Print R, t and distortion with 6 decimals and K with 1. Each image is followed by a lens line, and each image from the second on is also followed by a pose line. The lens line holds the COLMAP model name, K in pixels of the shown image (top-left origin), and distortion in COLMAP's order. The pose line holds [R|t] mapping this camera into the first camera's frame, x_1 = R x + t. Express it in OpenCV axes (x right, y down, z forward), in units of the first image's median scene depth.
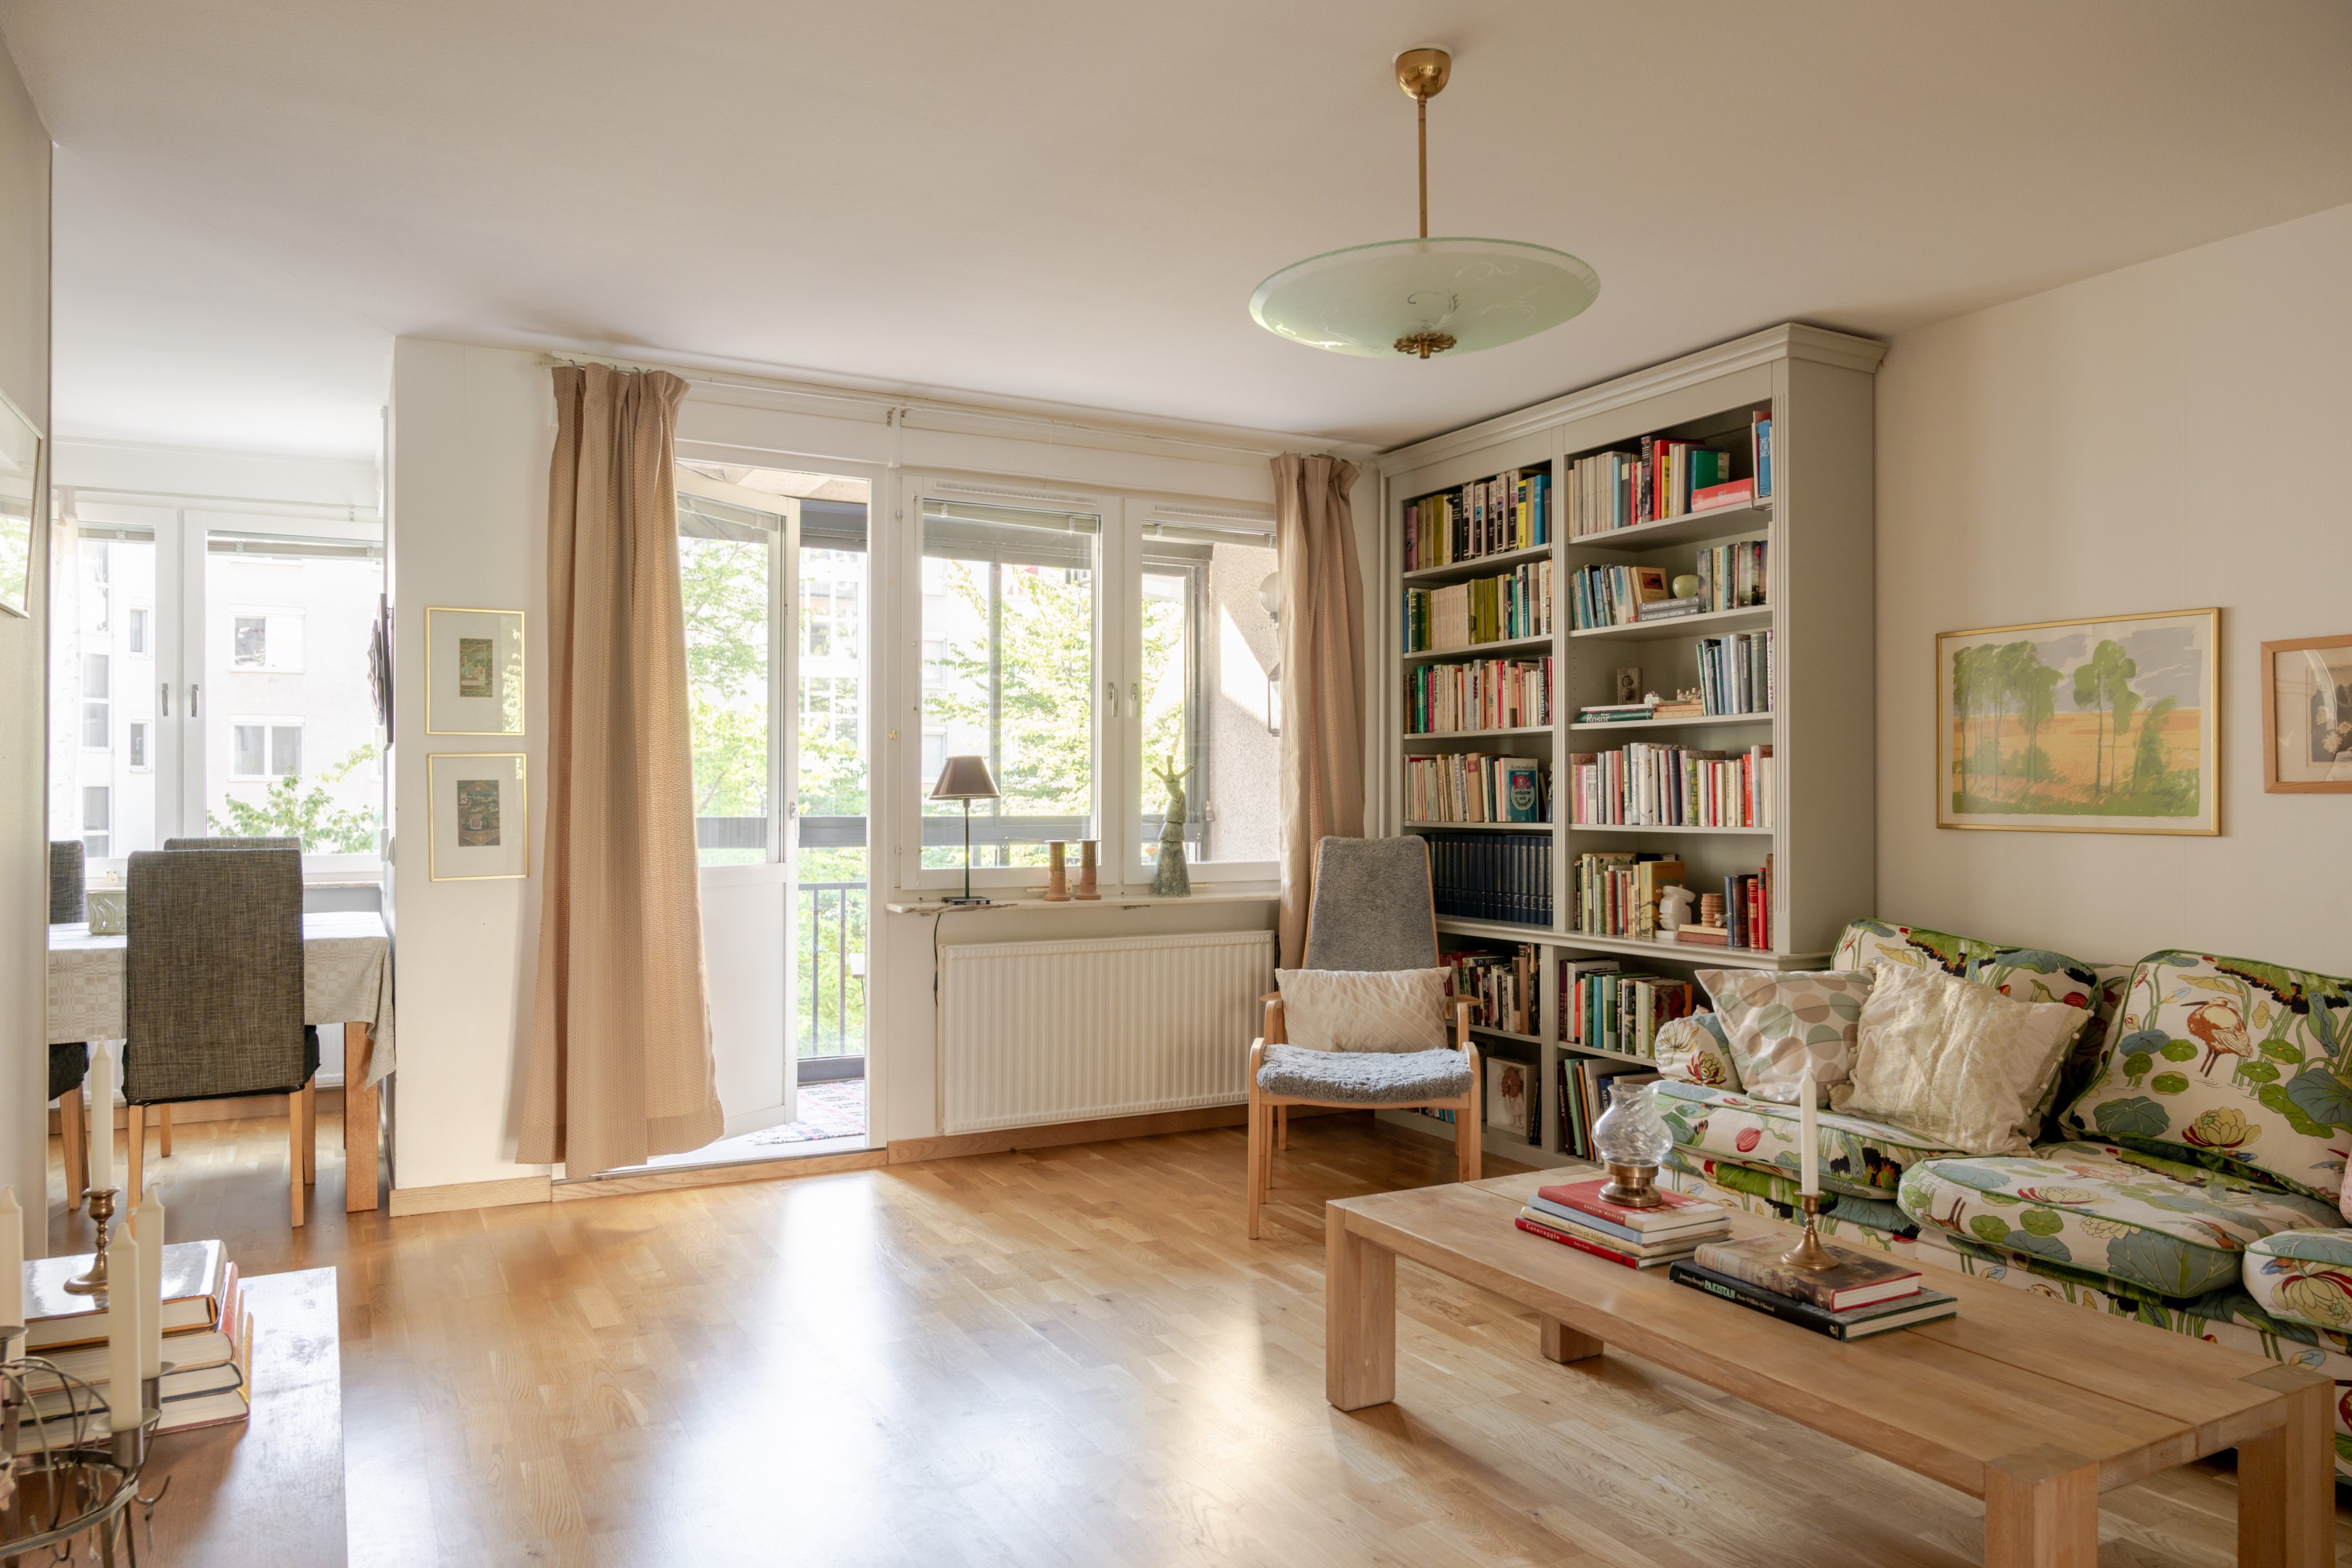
lens RADIAL K [[1575.7, 0, 1170.2], [0, 1575.7, 776.7], [0, 0, 1]] dist [-0.006121, 0.010956]
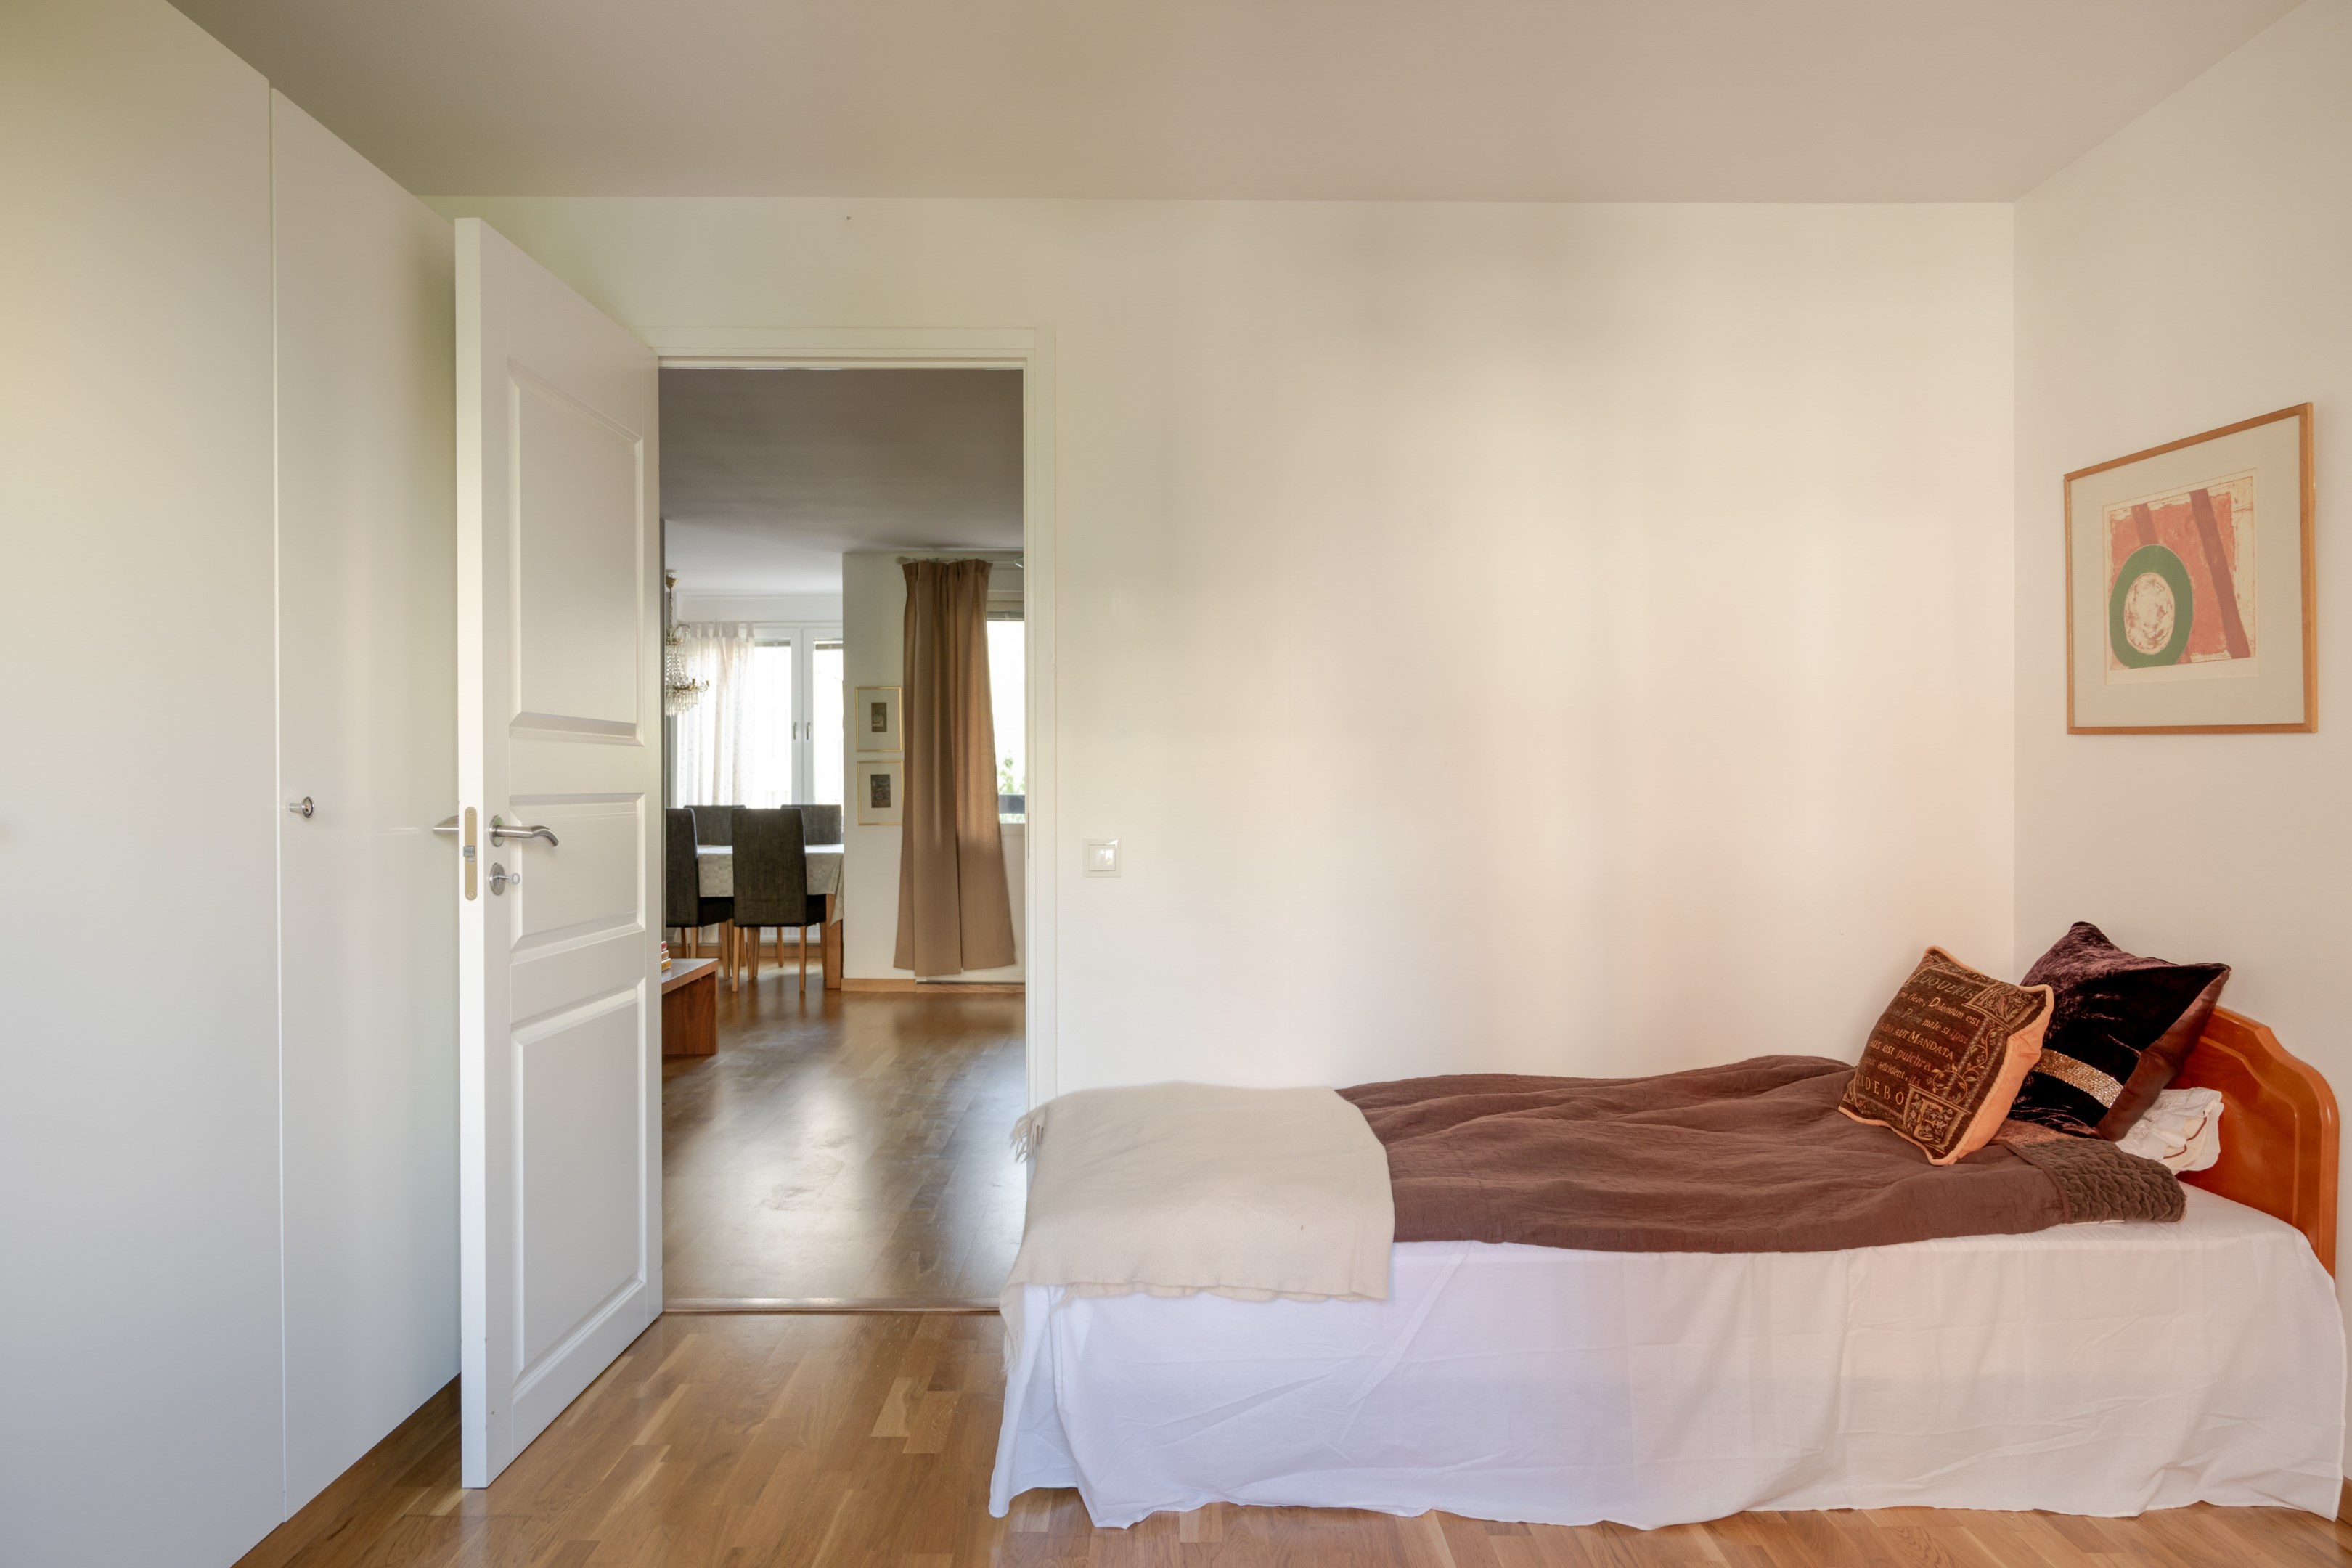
lens RADIAL K [[1575.7, 0, 1159.7], [0, 1575.7, 776.6], [0, 0, 1]] dist [-0.006121, 0.010956]
pose [[0.886112, -0.002925, -0.463462, 0.779161], [0.007316, 0.999944, 0.007676, -0.007350], [0.463413, -0.010192, 0.886084, -0.578793]]
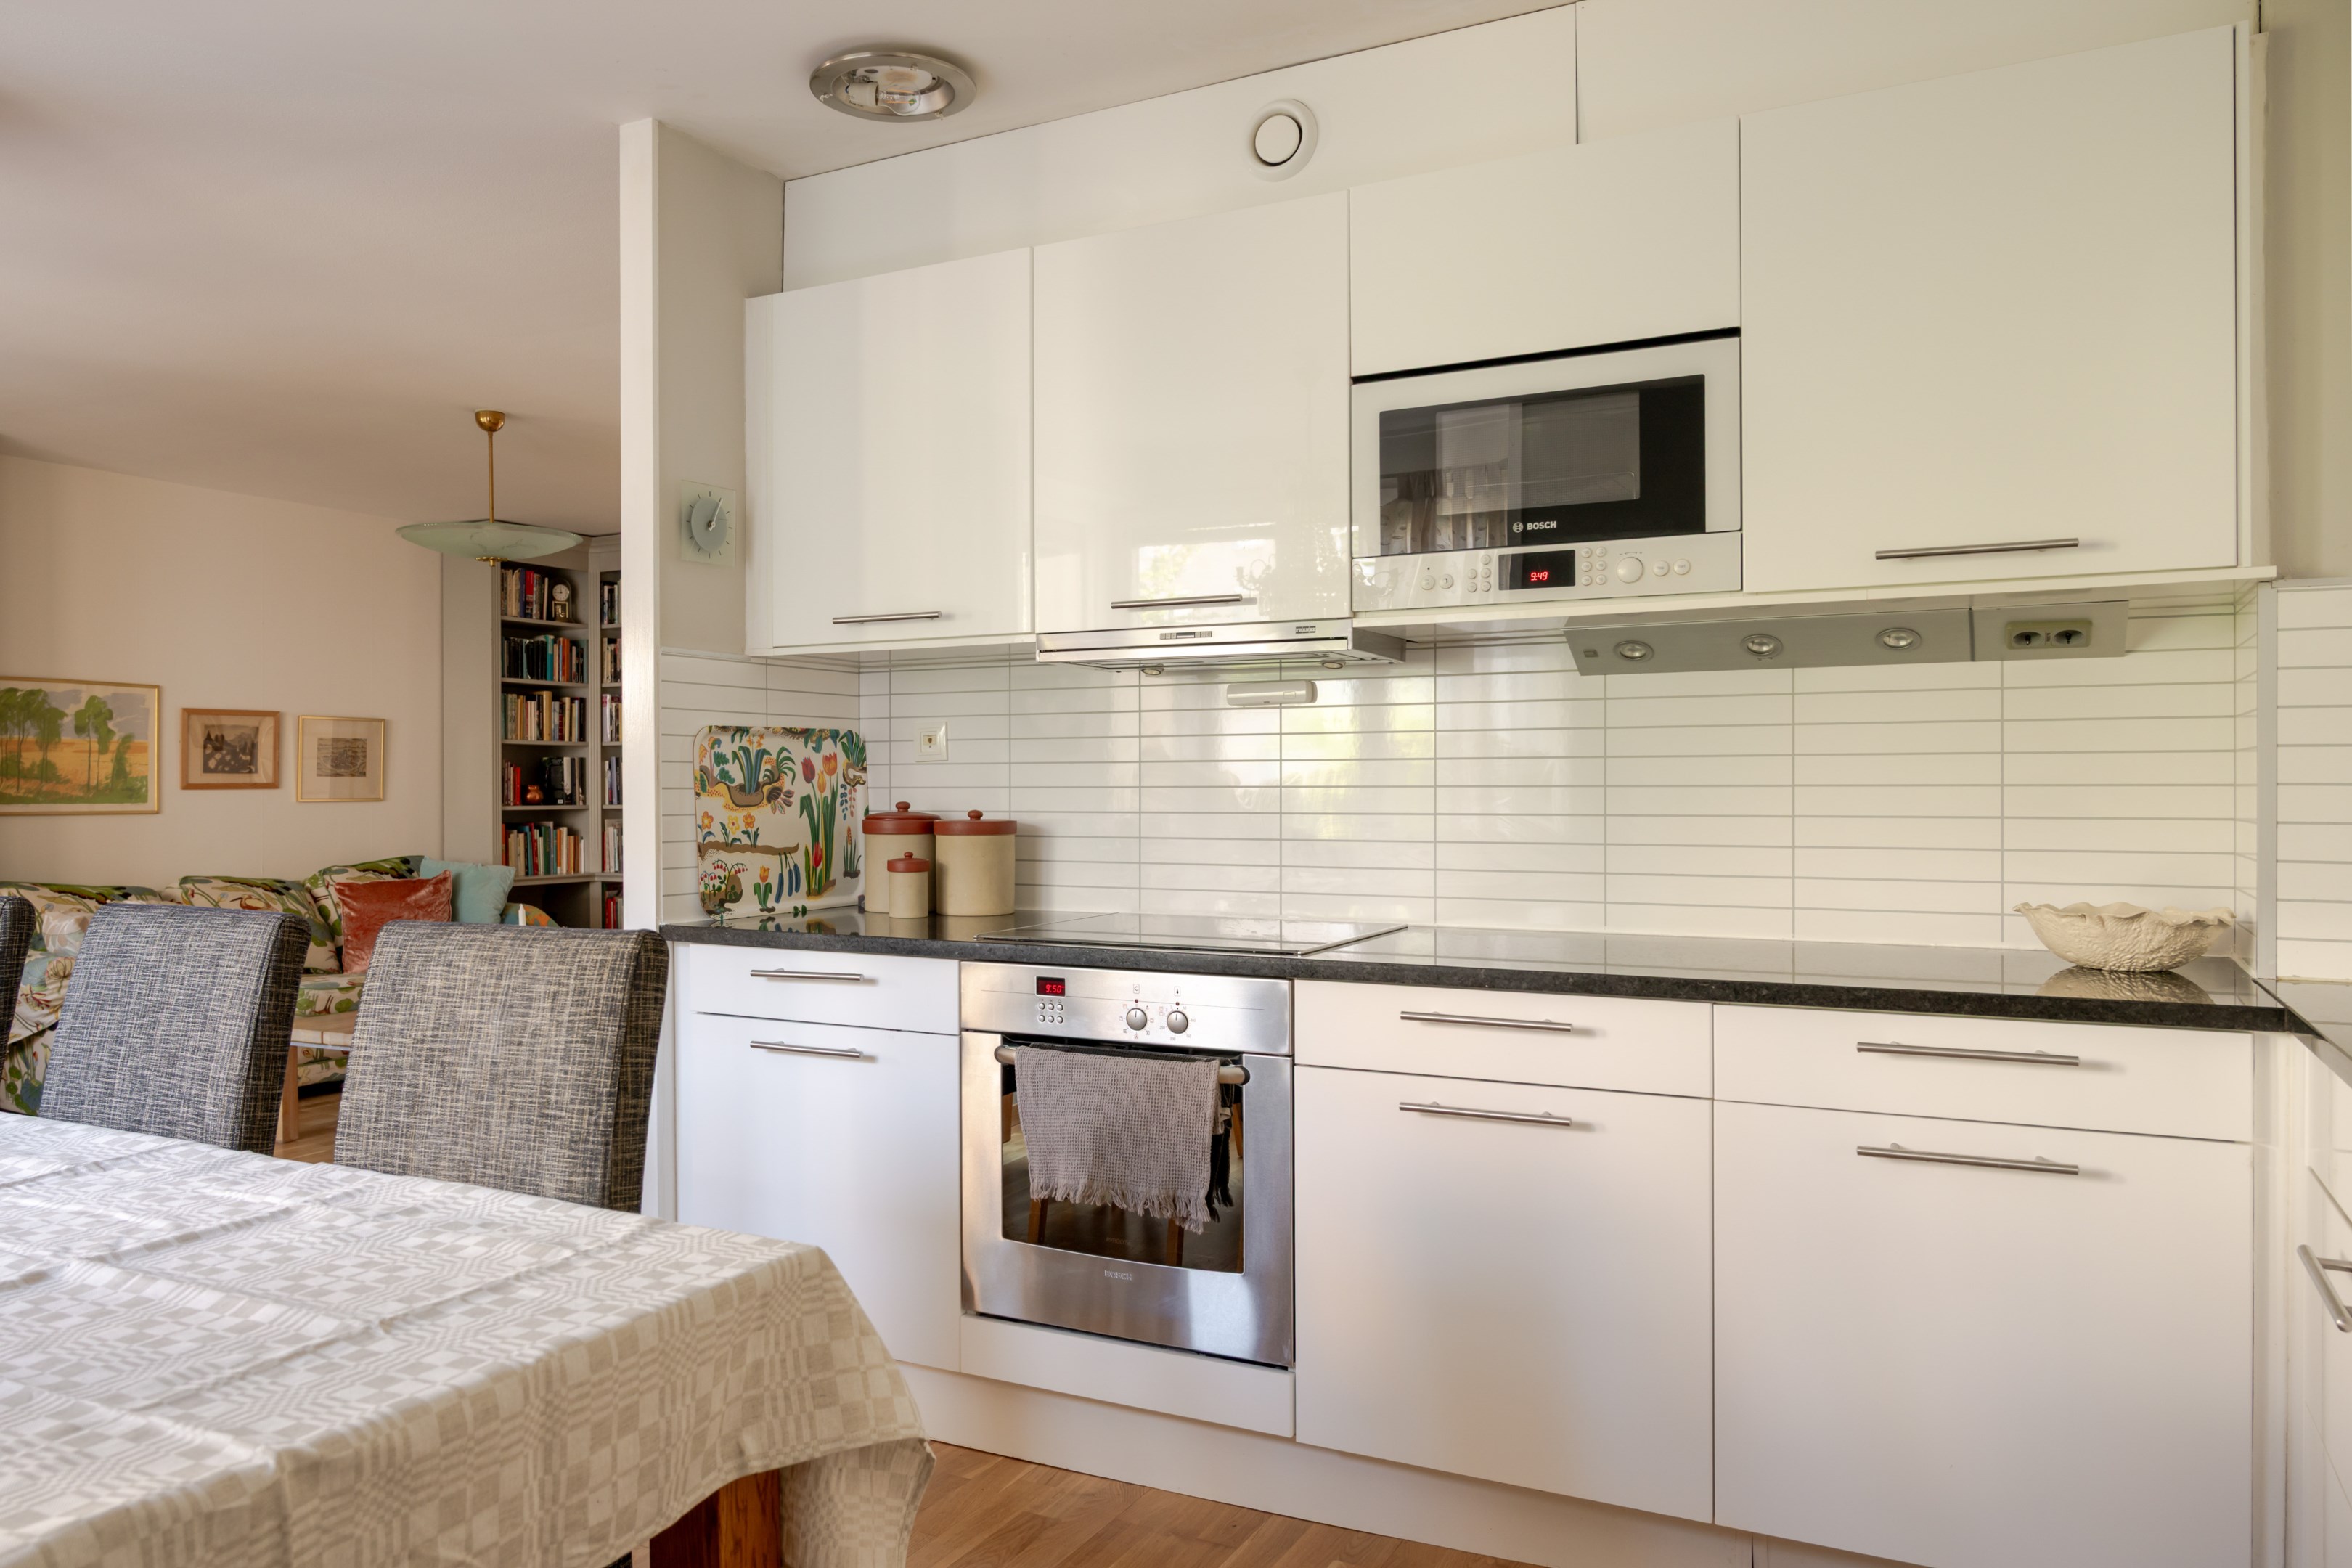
lens RADIAL K [[1676.2, 0, 1117.9], [0, 1676.2, 774.1], [0, 0, 1]] dist [0.004350, 0.001470]
pose [[-0.552403, 0.008487, 0.833534, -1.201005], [-0.005237, 0.999893, -0.013652, 0.010305], [-0.833561, -0.011906, -0.552300, 0.903929]]
